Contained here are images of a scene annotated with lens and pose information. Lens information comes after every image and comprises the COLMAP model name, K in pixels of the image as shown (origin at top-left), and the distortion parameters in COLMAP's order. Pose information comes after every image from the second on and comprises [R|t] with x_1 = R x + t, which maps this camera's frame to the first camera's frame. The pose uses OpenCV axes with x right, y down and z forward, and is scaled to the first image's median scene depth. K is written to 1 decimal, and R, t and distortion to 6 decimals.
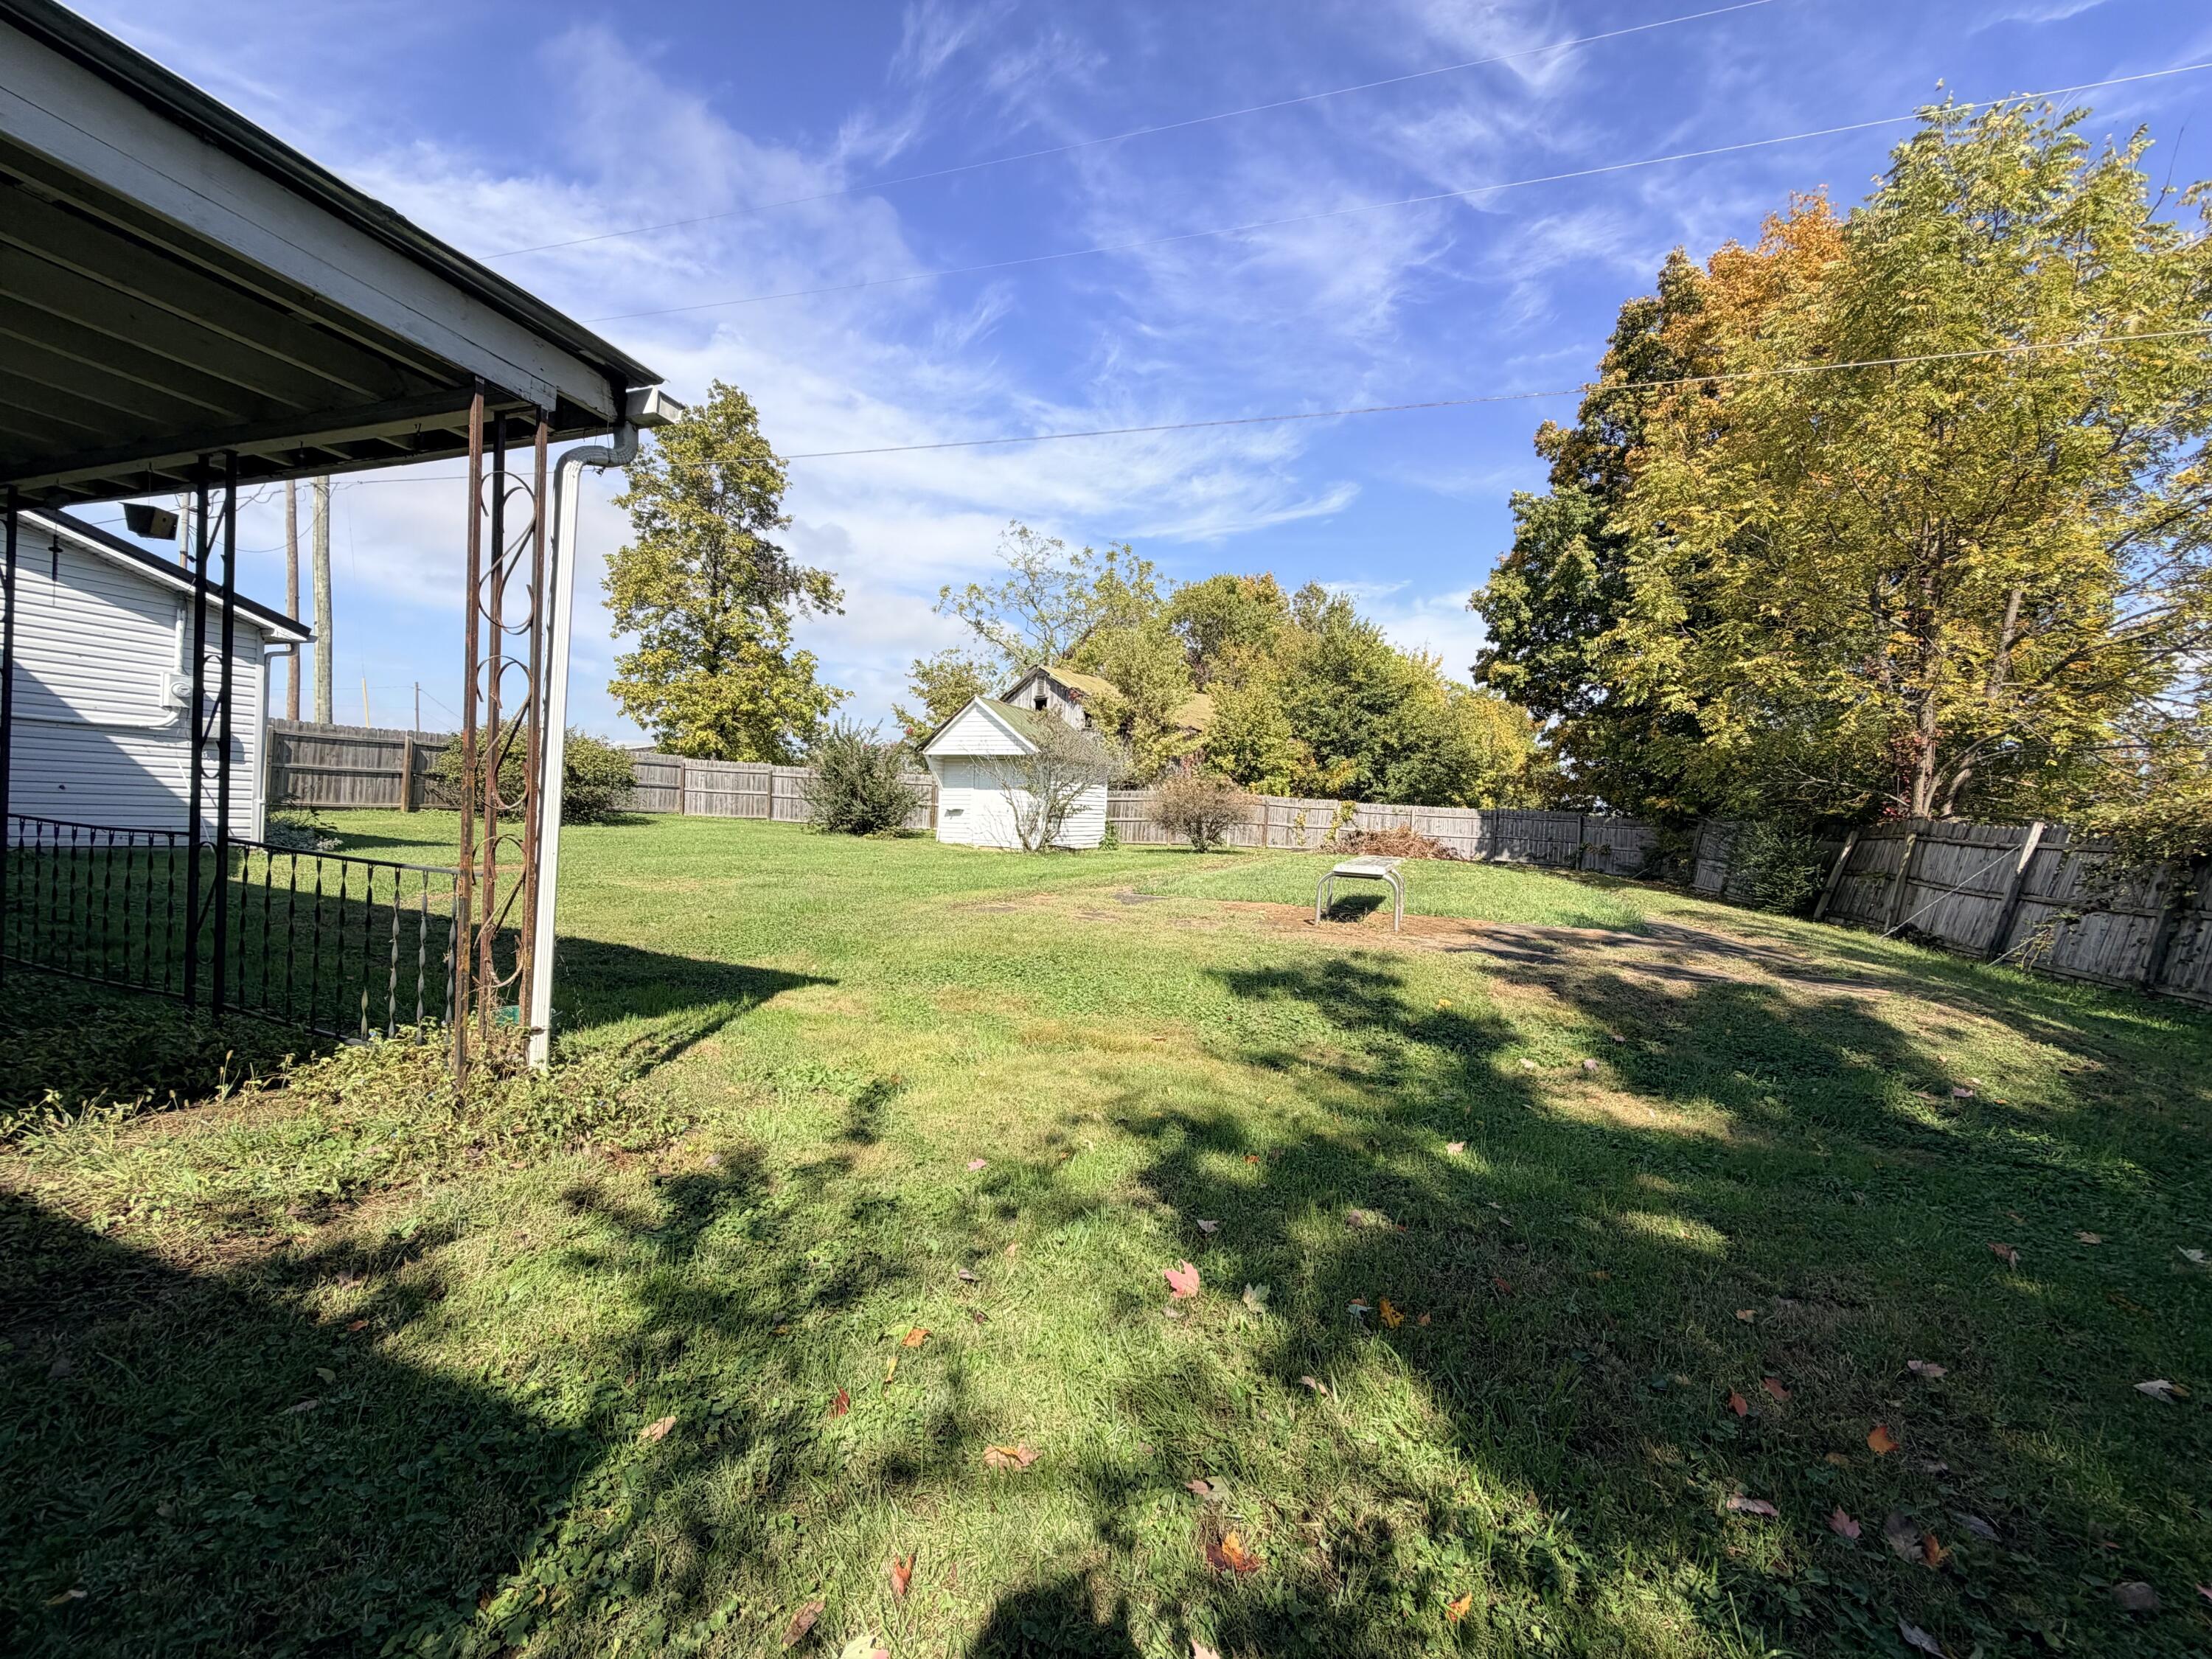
lens RADIAL K [[878.5, 0, 1109.1], [0, 878.5, 821.9], [0, 0, 1]] dist [-0.001180, 0.000124]
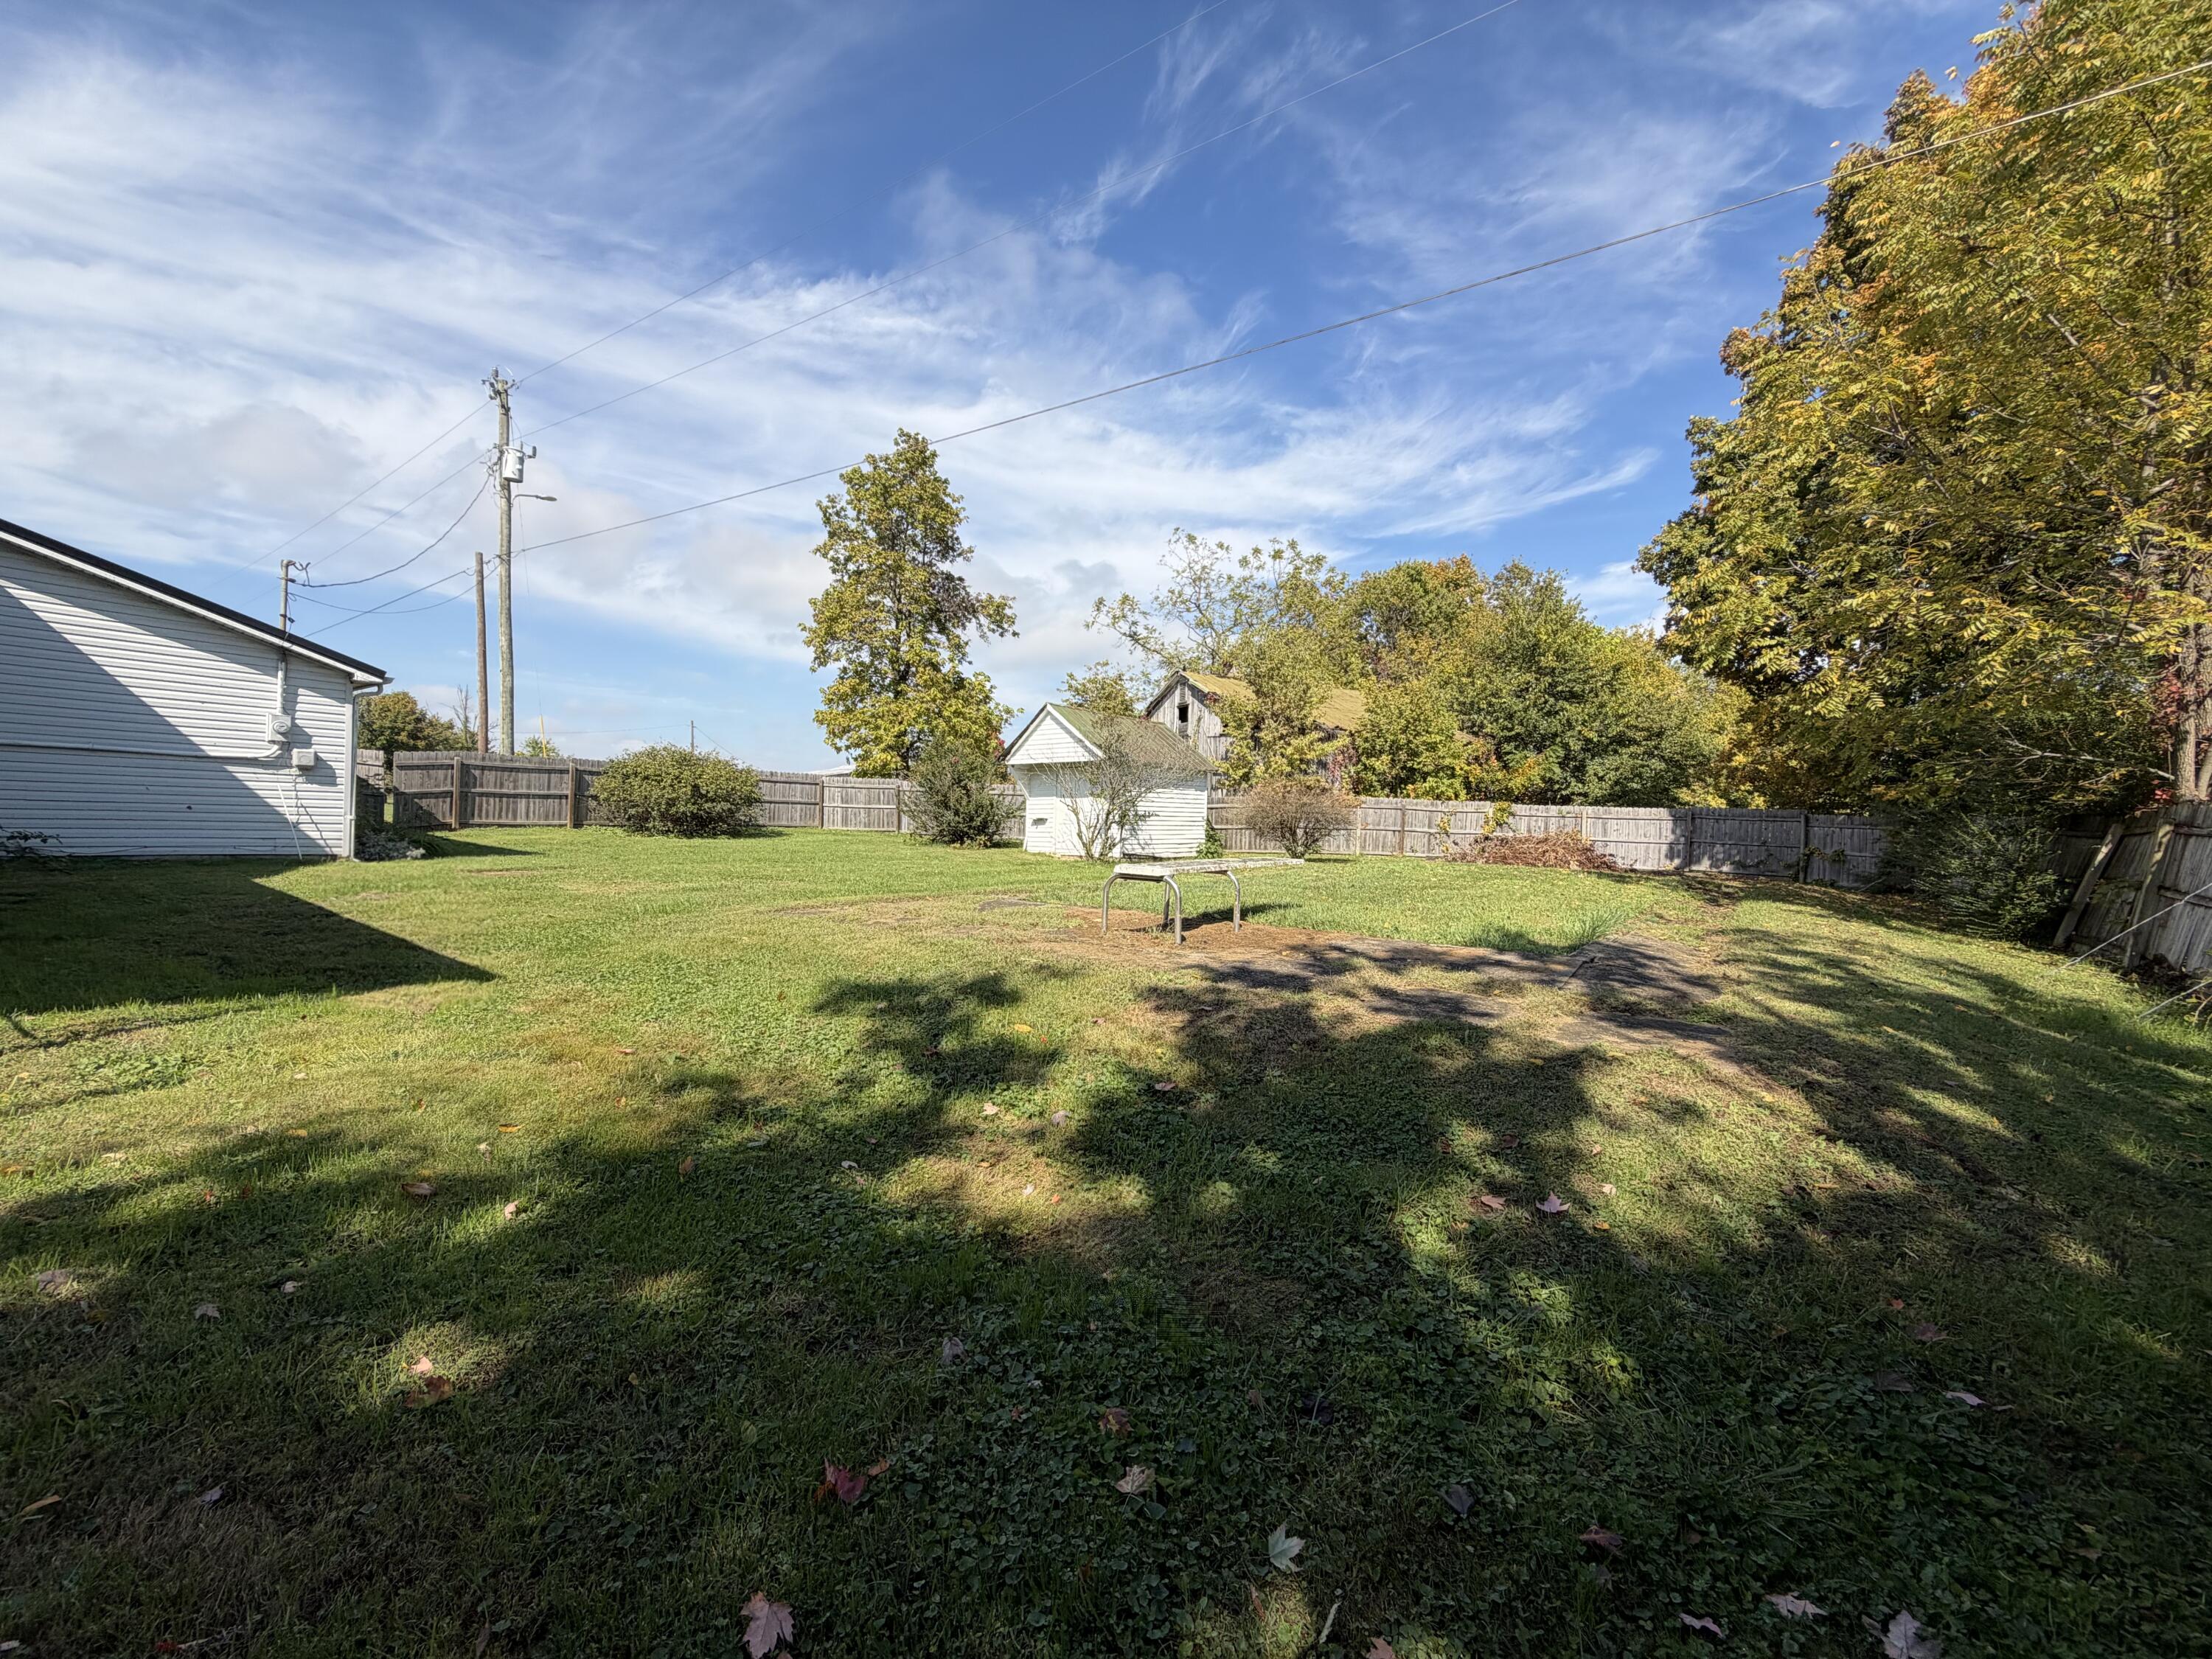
lens RADIAL K [[878.5, 0, 1125.7], [0, 878.5, 835.7], [0, 0, 1]] dist [-0.001180, 0.000124]
pose [[0.961019, -0.012148, -0.276216, 0.112949], [0.011987, 0.999926, -0.002274, 0.004893], [0.276223, -0.001125, 0.961093, 0.039955]]
